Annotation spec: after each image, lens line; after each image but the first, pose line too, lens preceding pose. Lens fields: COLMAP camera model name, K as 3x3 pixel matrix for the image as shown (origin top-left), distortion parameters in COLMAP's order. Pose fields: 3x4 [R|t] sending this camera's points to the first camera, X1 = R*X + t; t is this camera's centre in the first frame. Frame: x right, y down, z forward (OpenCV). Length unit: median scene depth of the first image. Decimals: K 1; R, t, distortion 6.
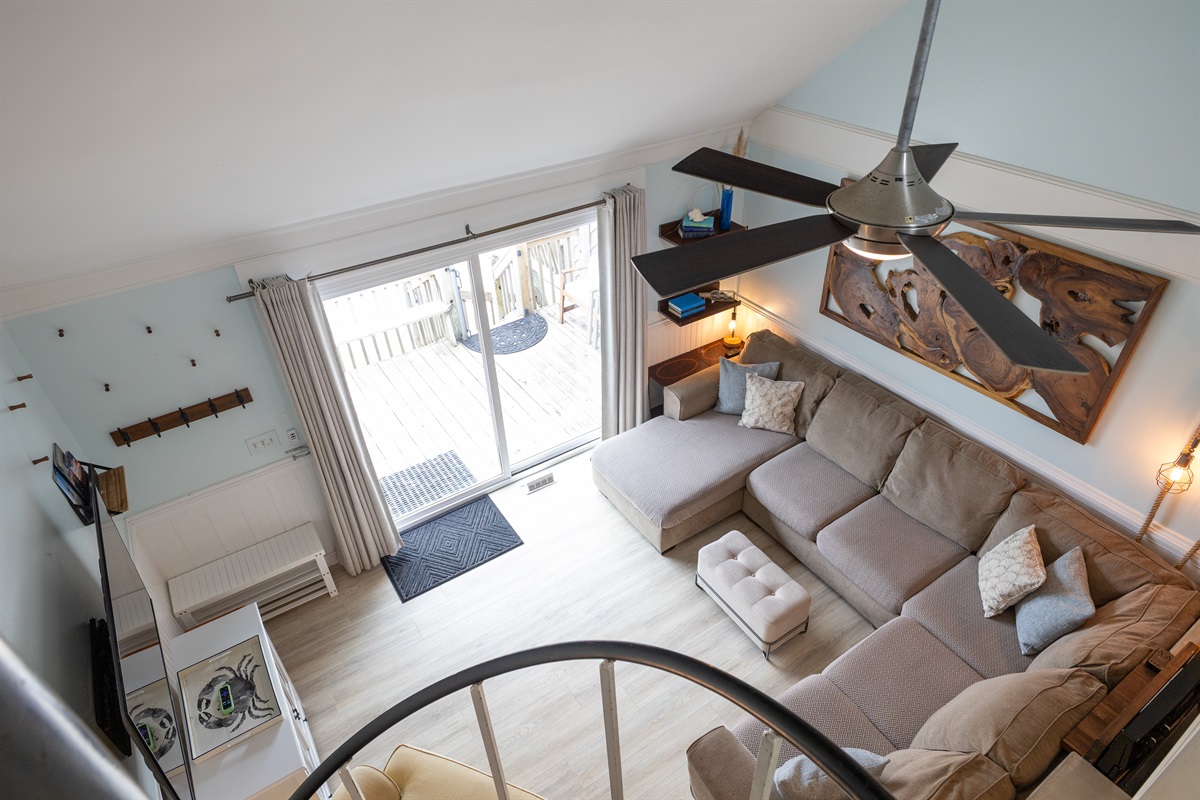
lens RADIAL K [[695.0, 0, 600.0], [0, 695.0, 400.0], [0, 0, 1]] dist [0.000424, -0.003004]
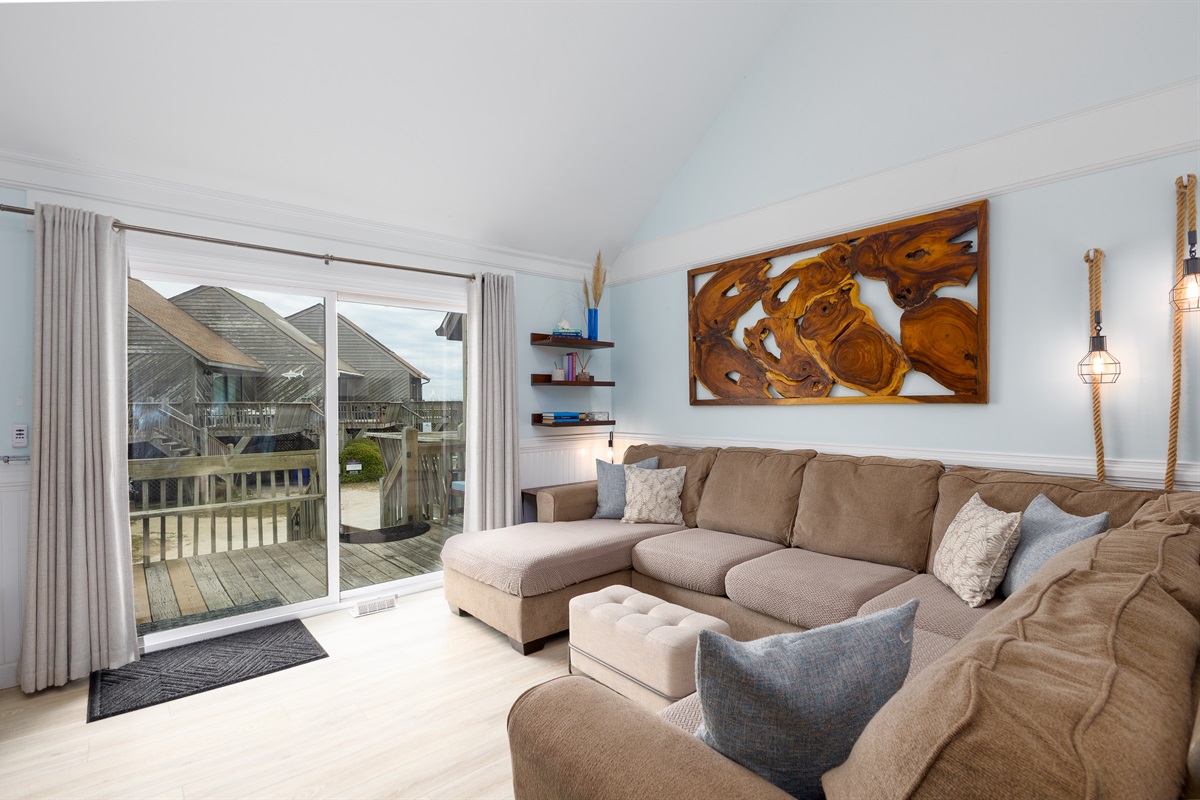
lens RADIAL K [[572.0, 0, 600.0], [0, 572.0, 400.0], [0, 0, 1]] dist [-0.004408, -0.001713]
pose [[0.991931, 0.022520, 0.124760, 0.093070], [0.056537, 0.802244, -0.594313, 0.393551], [-0.113472, 0.596571, 0.794498, 0.395010]]
